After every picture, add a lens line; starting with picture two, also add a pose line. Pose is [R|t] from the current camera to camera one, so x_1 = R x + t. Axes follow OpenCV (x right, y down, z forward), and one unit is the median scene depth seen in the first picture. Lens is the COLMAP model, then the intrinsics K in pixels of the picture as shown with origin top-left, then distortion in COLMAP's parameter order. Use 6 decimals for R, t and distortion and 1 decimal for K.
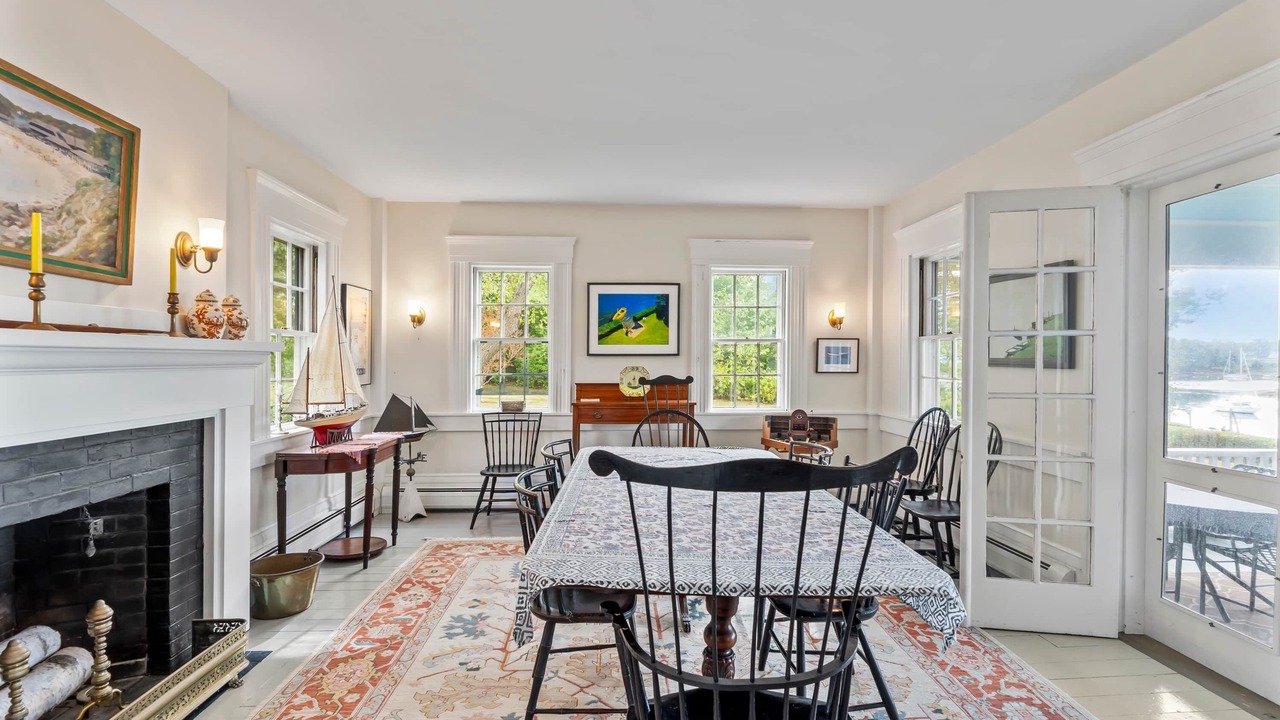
lens RADIAL K [[612.2, 0, 635.7], [0, 612.2, 357.2], [0, 0, 1]] dist [0.000289, 0.000351]
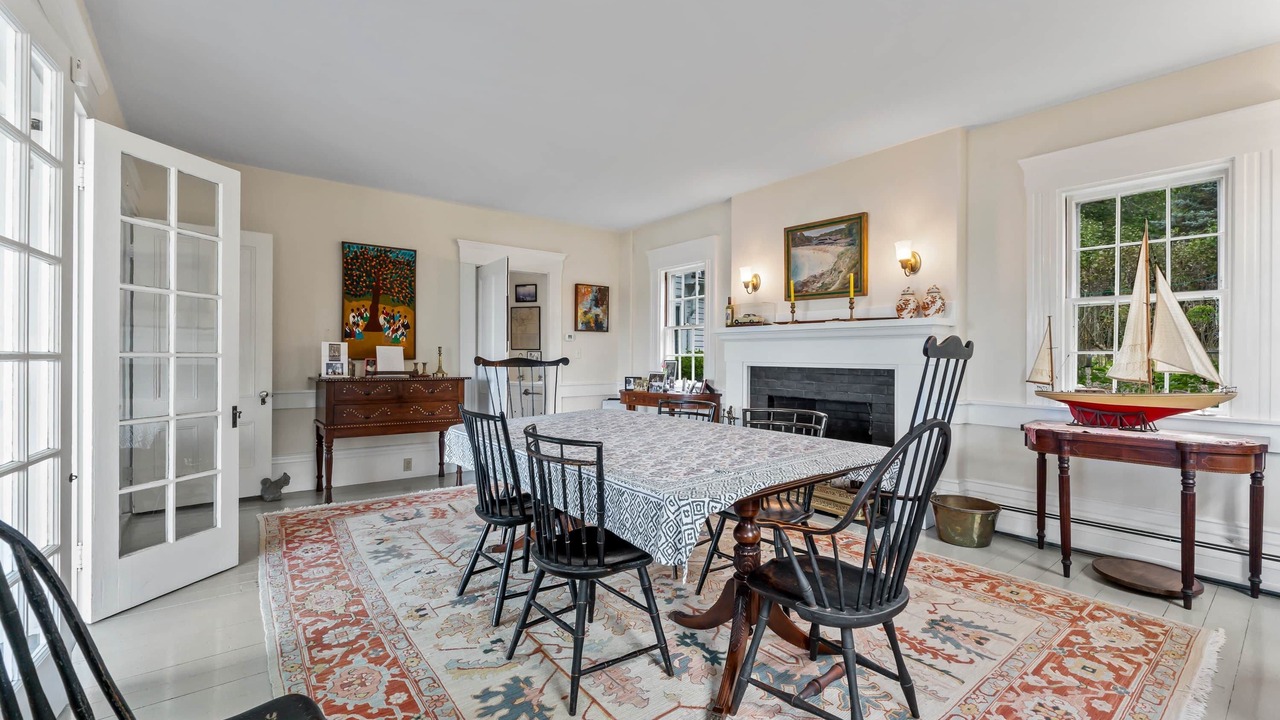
lens RADIAL K [[612.2, 0, 635.7], [0, 612.2, 357.2], [0, 0, 1]] dist [0.000289, 0.000351]
pose [[-0.838220, -0.015744, -0.545104, 0.737658], [-0.015095, 0.999870, -0.005667, 0.088350], [0.545123, 0.003478, -0.838349, 2.018629]]
